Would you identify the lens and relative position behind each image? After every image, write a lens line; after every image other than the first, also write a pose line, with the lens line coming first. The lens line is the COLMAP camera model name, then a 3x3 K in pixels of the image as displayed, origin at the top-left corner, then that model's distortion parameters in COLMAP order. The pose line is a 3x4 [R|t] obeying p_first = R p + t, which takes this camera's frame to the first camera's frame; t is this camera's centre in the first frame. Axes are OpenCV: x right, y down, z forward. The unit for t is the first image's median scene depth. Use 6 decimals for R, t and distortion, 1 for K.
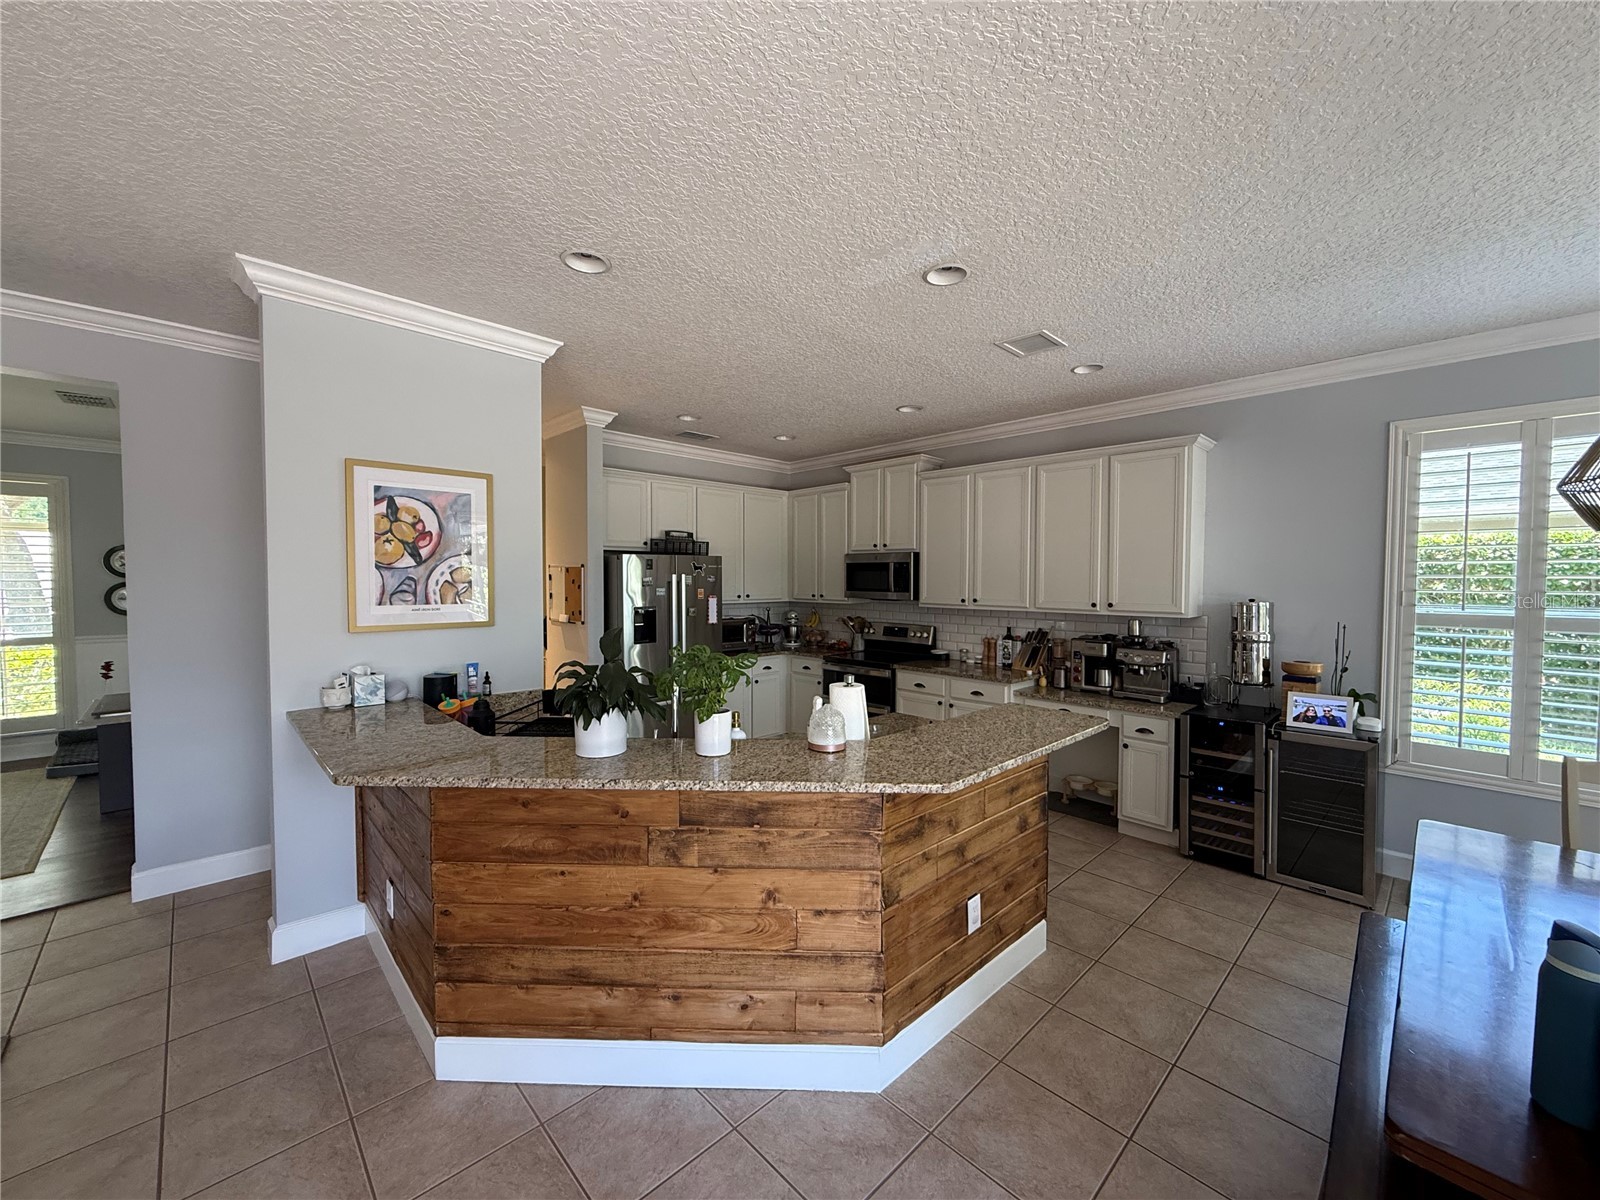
lens RADIAL K [[635.1, 0, 794.9], [0, 635.1, 599.1], [0, 0, 1]] dist [0.005379, 0.000321]
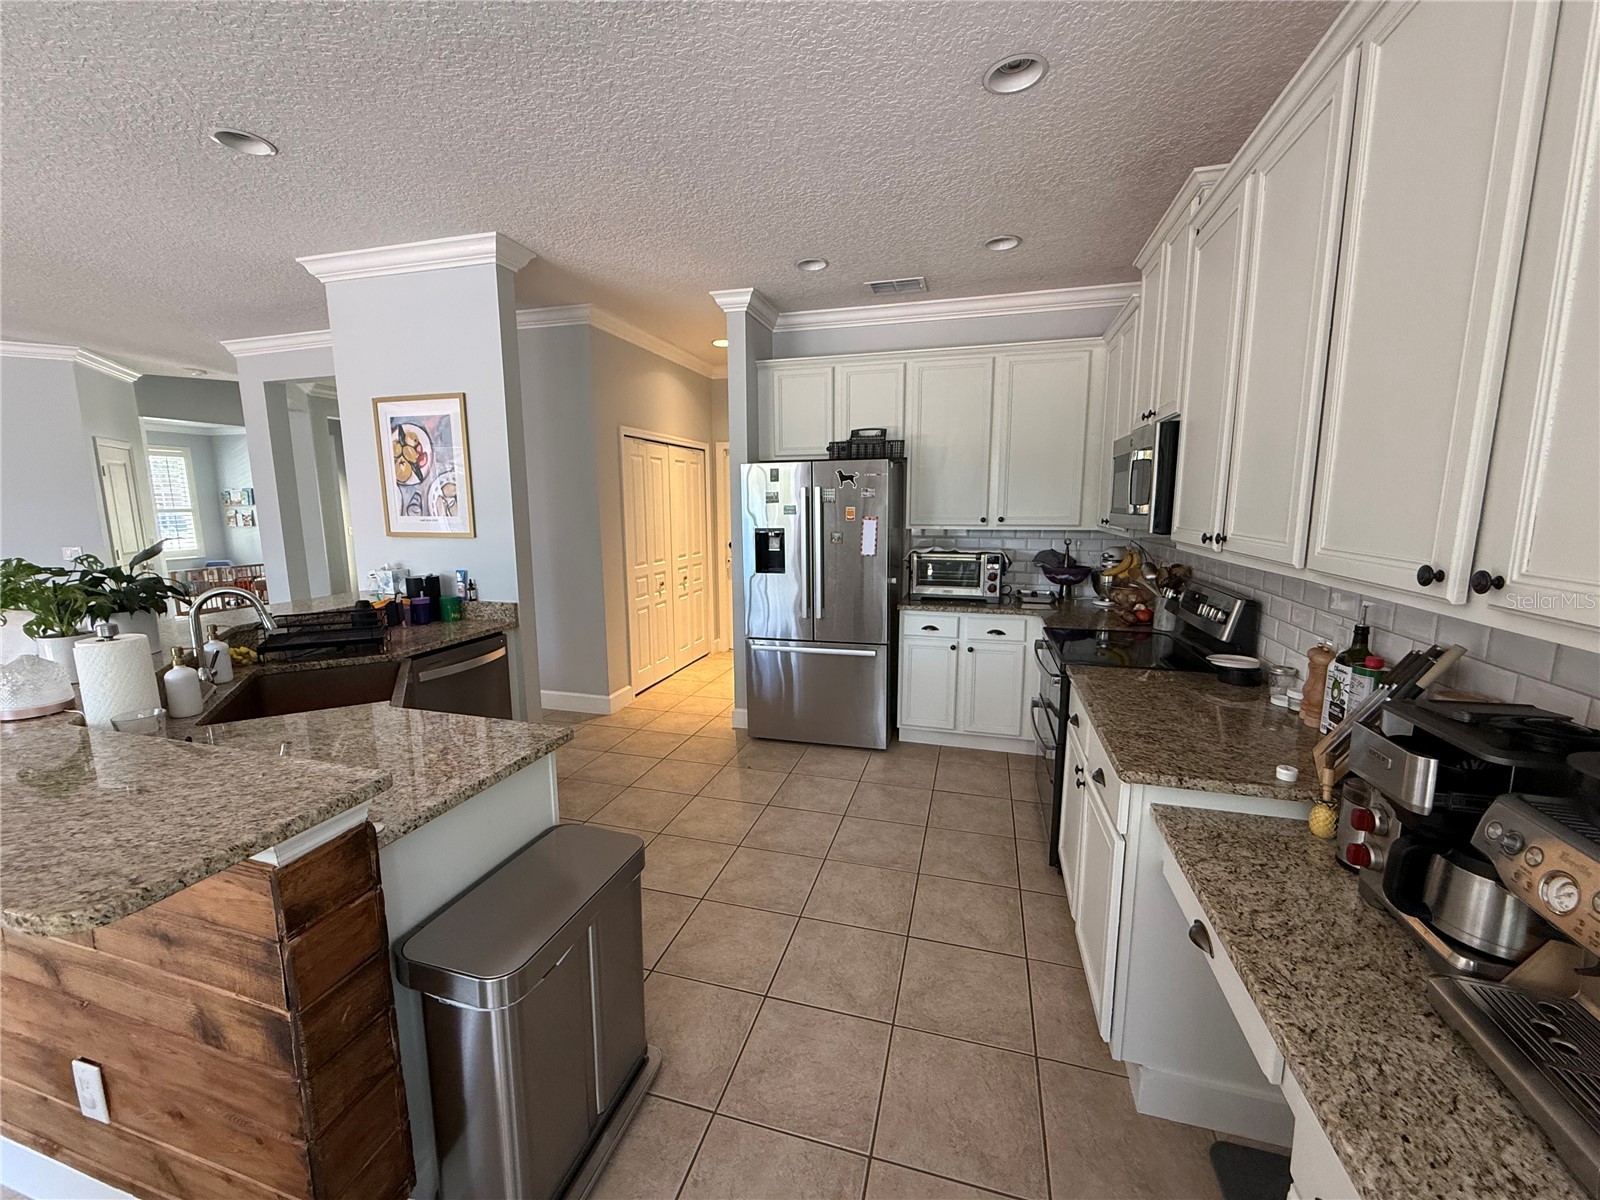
lens RADIAL K [[635.1, 0, 798.0], [0, 635.1, 599.7], [0, 0, 1]] dist [0.005379, 0.000321]
pose [[0.506039, 0.126284, -0.853216, 0.787485], [-0.022270, 0.990807, 0.133441, -0.010414], [0.862223, -0.048525, 0.504199, 0.985262]]
